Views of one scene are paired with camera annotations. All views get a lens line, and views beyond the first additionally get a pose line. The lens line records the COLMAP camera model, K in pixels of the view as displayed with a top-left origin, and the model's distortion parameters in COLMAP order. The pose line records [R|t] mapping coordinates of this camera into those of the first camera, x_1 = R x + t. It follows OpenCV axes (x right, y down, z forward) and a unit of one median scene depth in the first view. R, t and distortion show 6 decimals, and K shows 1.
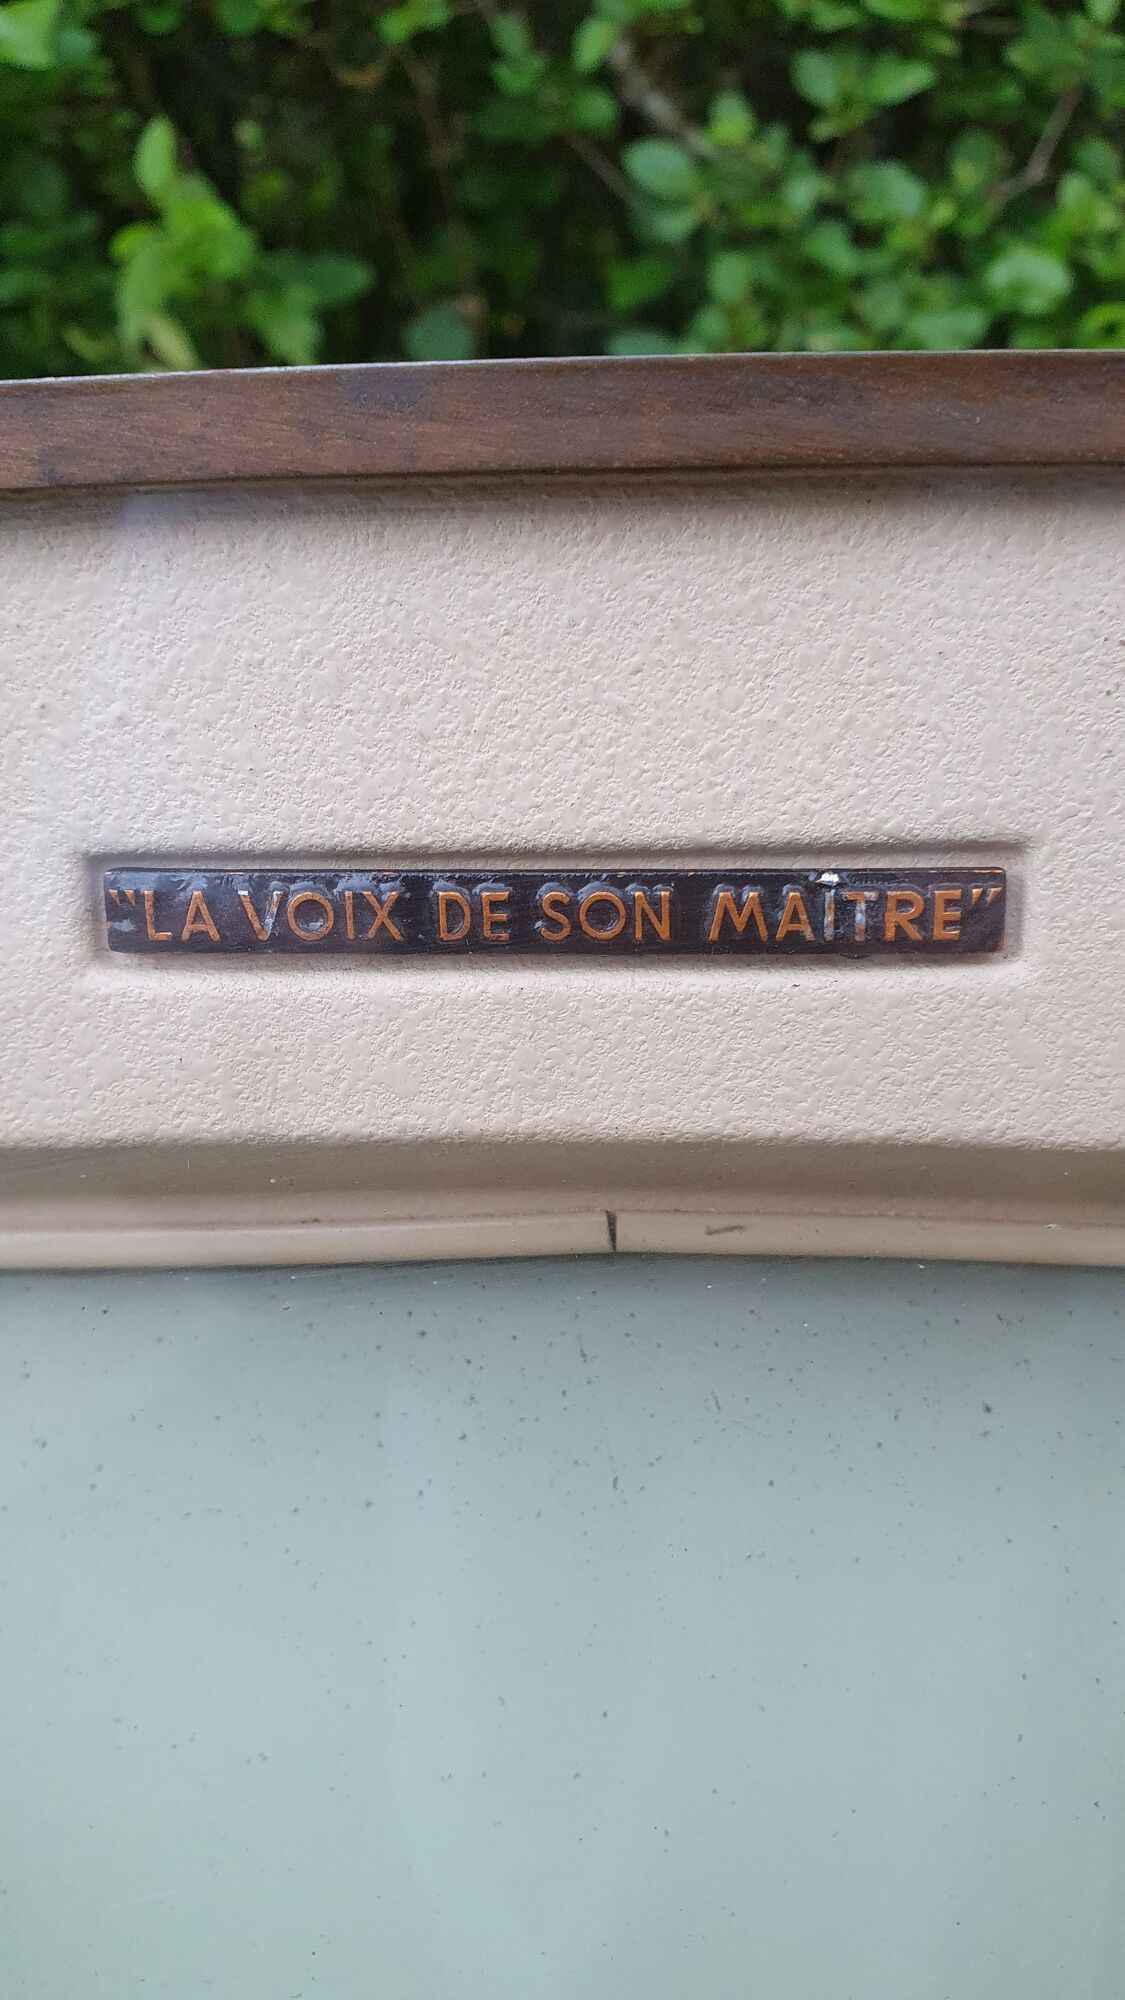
lens RADIAL K [[1606.9, 0, 562.5], [0, 1606.9, 1000.0], [0, 0, 1]] dist [-0.008639, -0.002468]
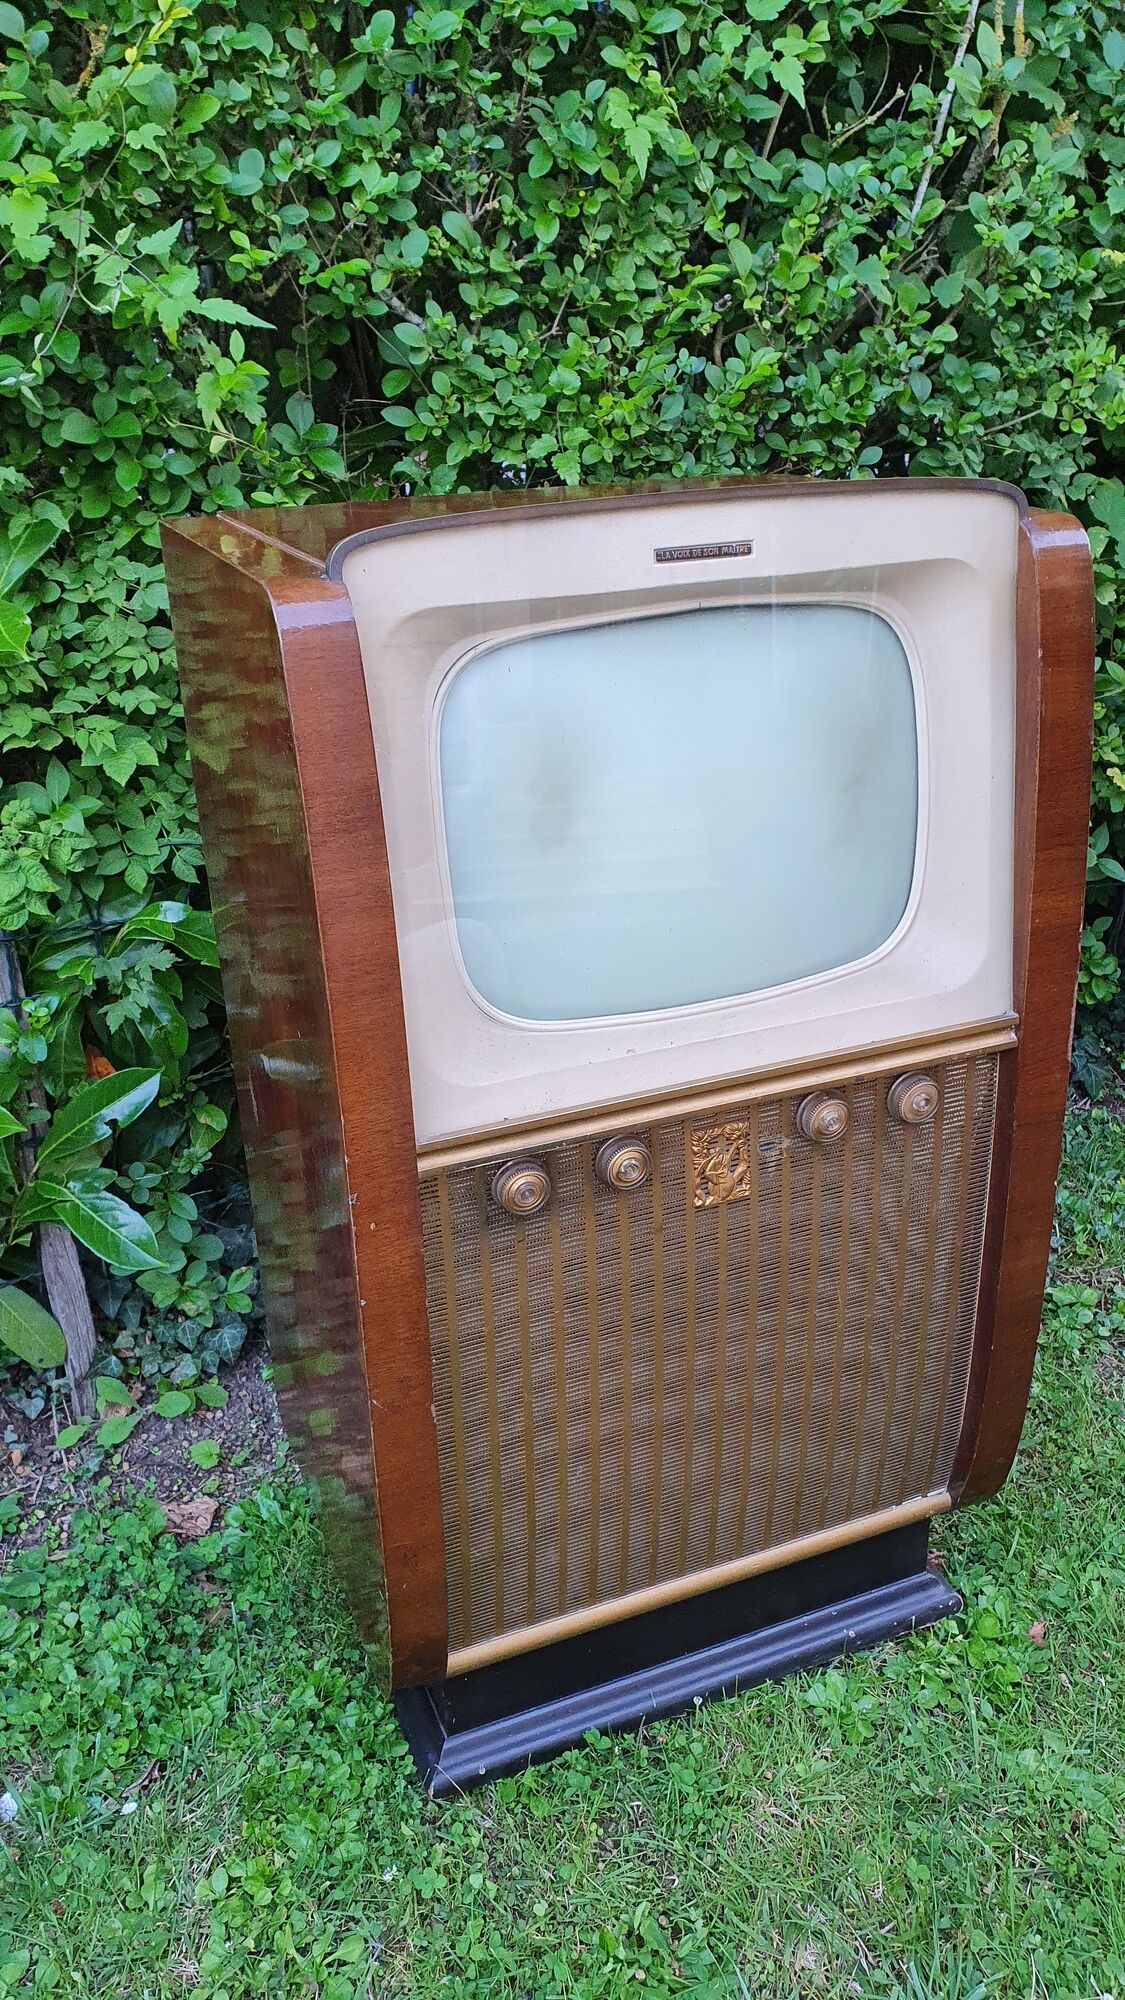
lens RADIAL K [[1502.9, 0, 562.5], [0, 1502.9, 1000.0], [0, 0, 1]] dist [-0.007173, 0.070937]
pose [[0.906748, -0.182548, 0.380112, -0.715332], [0.162002, 0.983065, 0.085663, 0.253362], [-0.389312, -0.016096, 0.920965, -1.044087]]
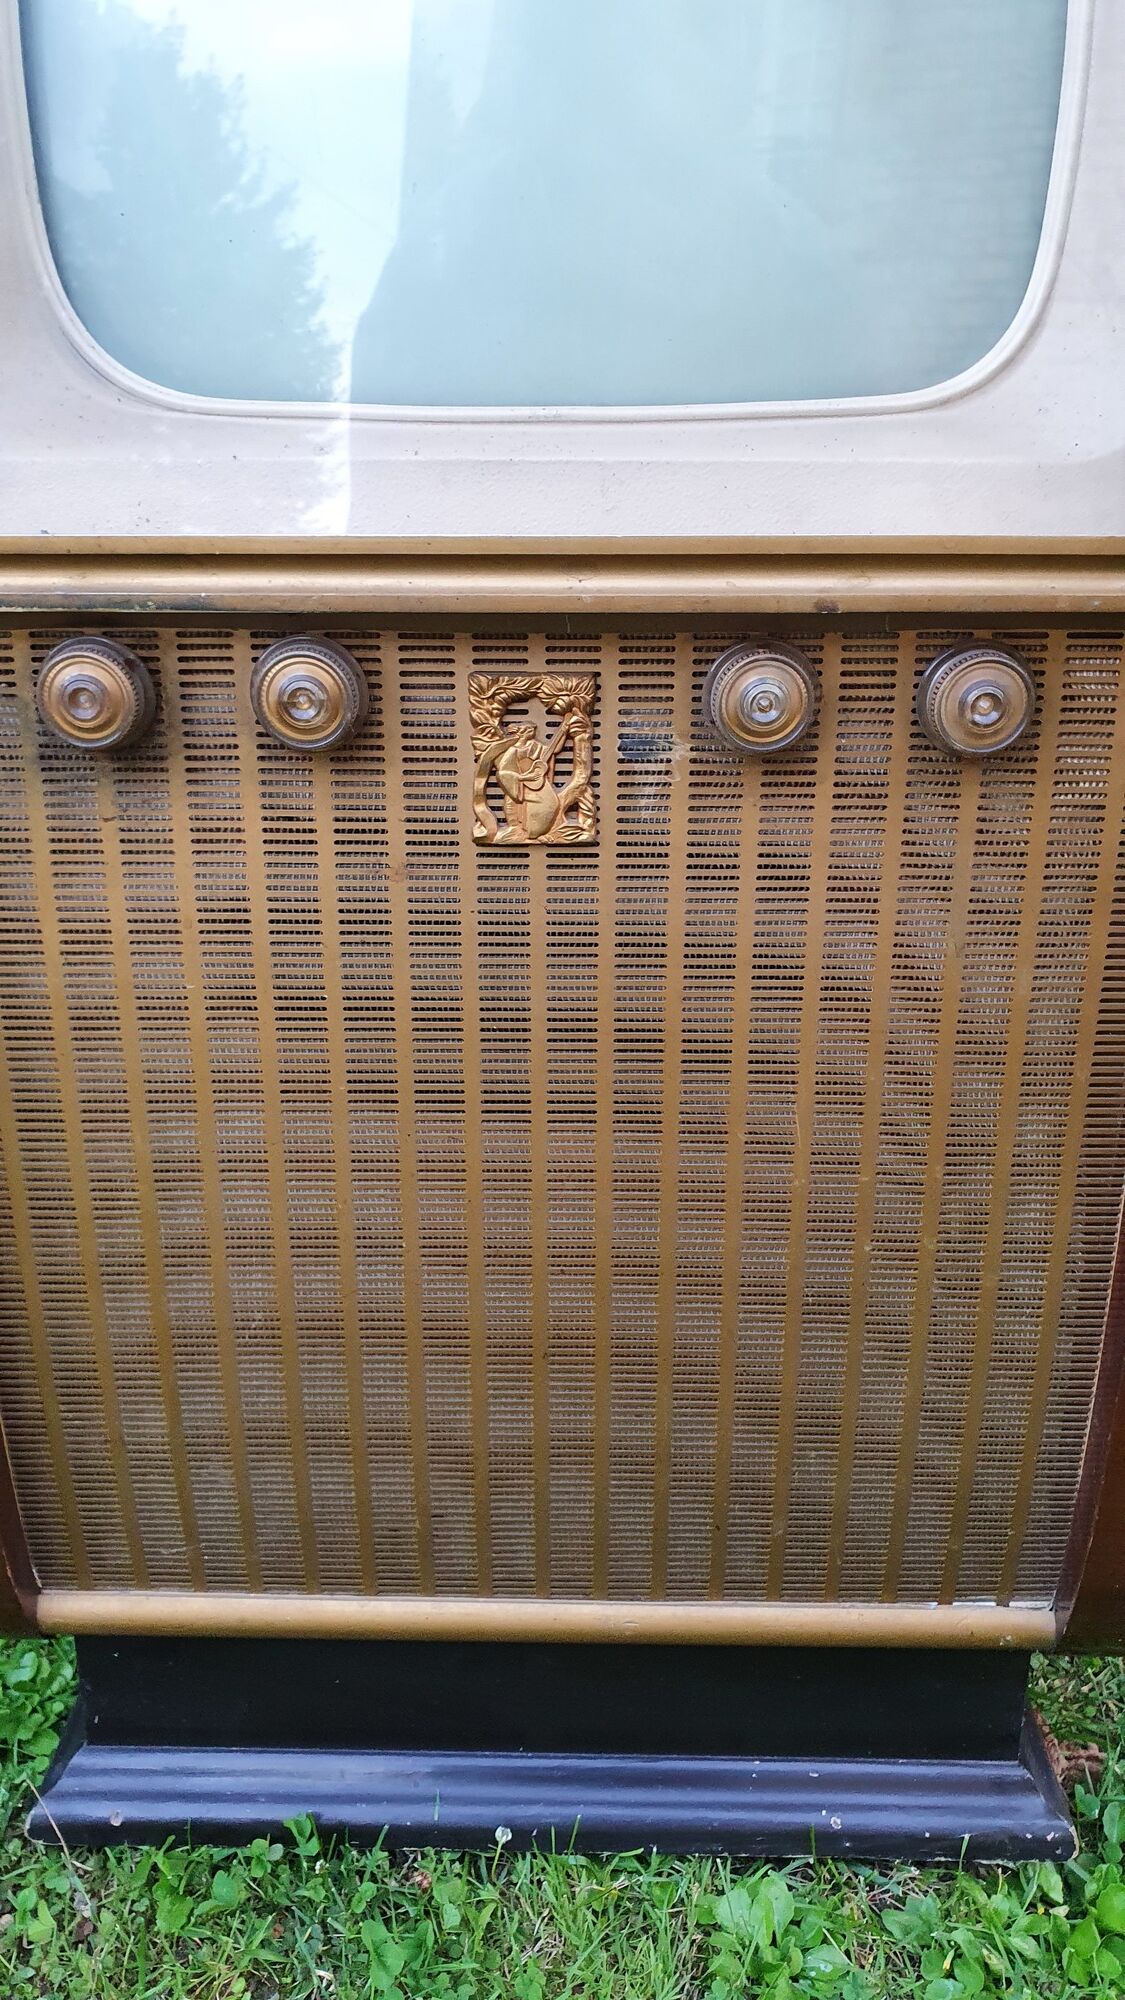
lens RADIAL K [[1488.1, 0, 562.5], [0, 1488.1, 1000.0], [0, 0, 1]] dist [0.143488, -0.137683]
pose [[0.998963, -0.000749, 0.045531, -0.019327], [0.000667, 0.999998, 0.001800, 0.711714], [-0.045532, -0.001768, 0.998961, -0.470144]]
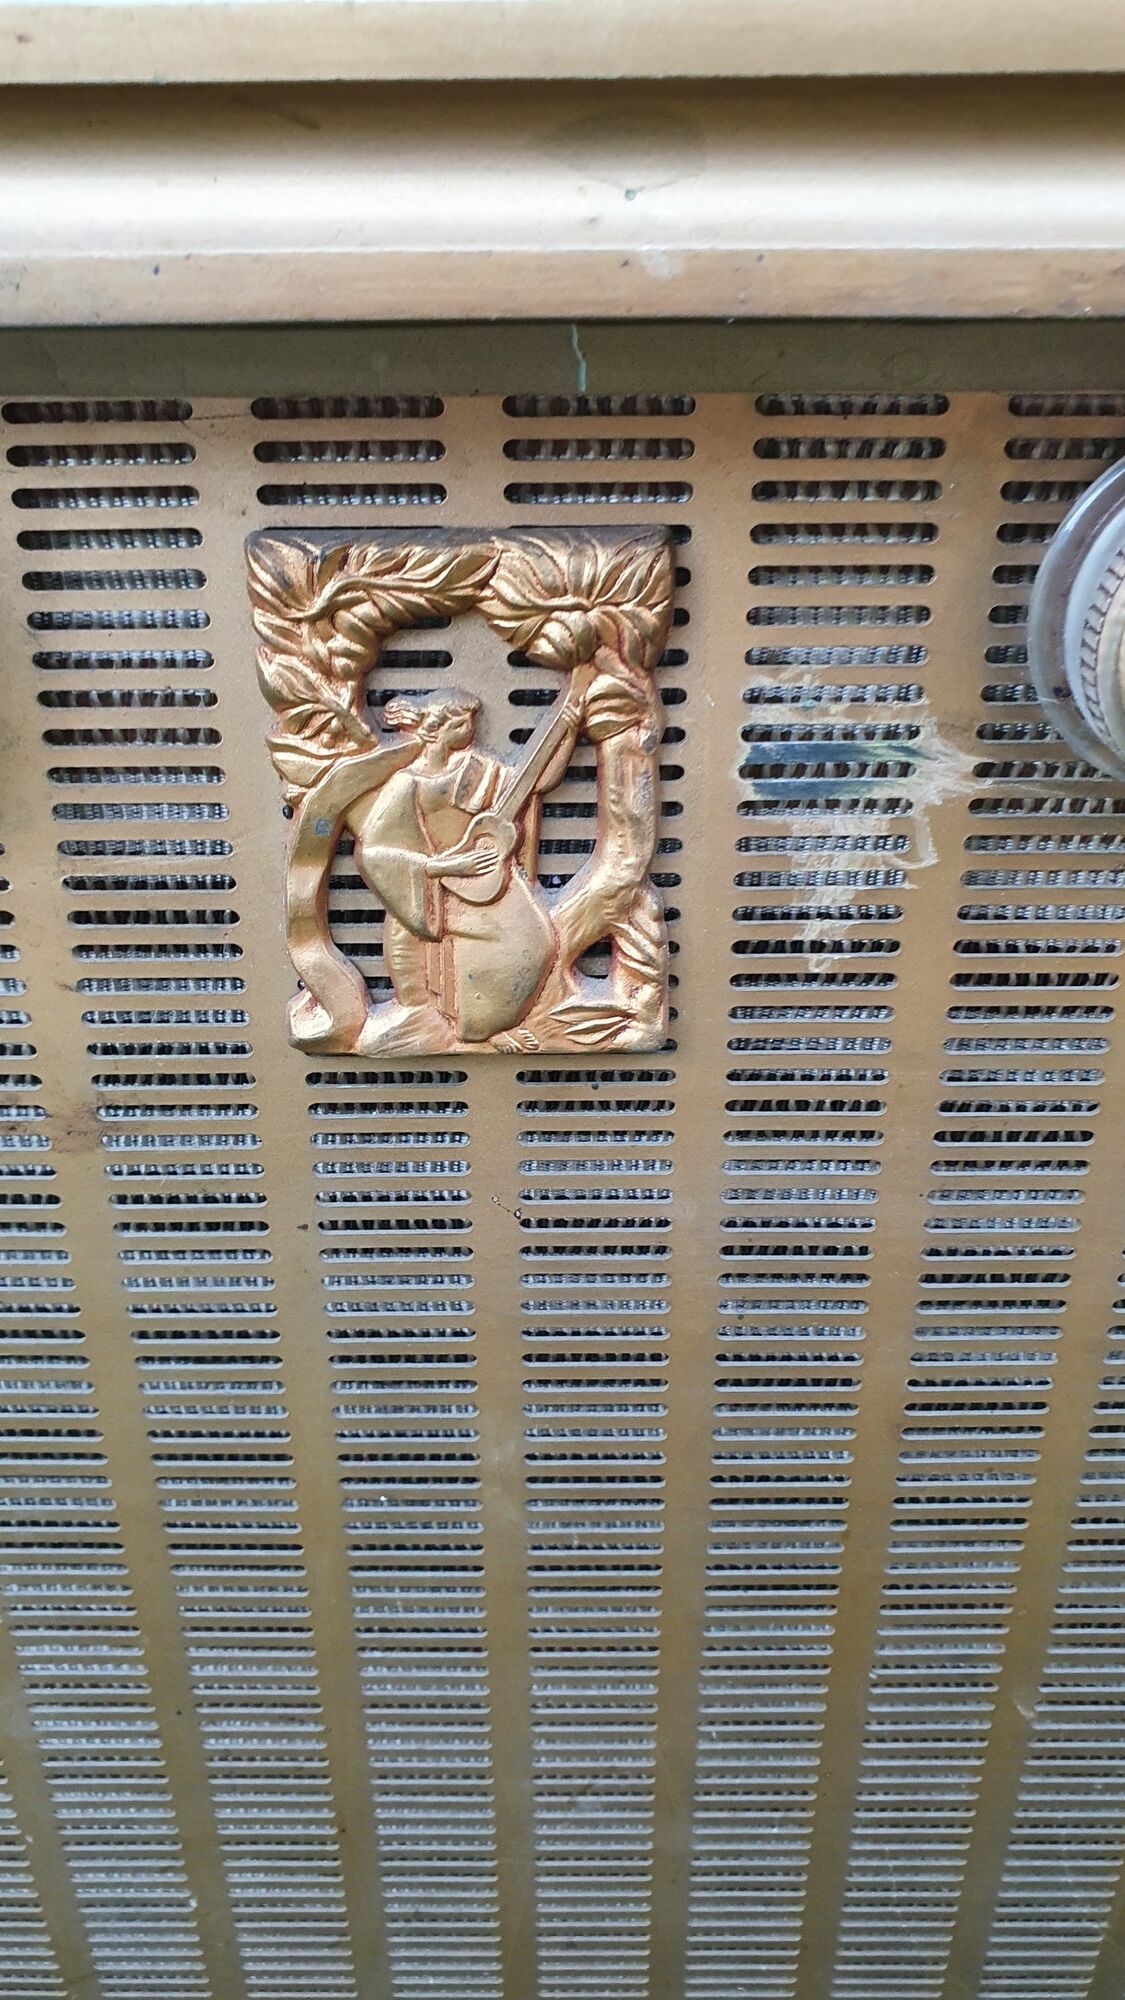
lens RADIAL K [[1606.9, 0, 562.5], [0, 1606.9, 1000.0], [0, 0, 1]] dist [-0.008639, -0.002468]
pose [[0.998284, -0.017495, 0.055888, 0.001623], [0.011994, 0.995184, 0.097287, 0.588386], [-0.057321, -0.096450, 0.993686, 0.066618]]
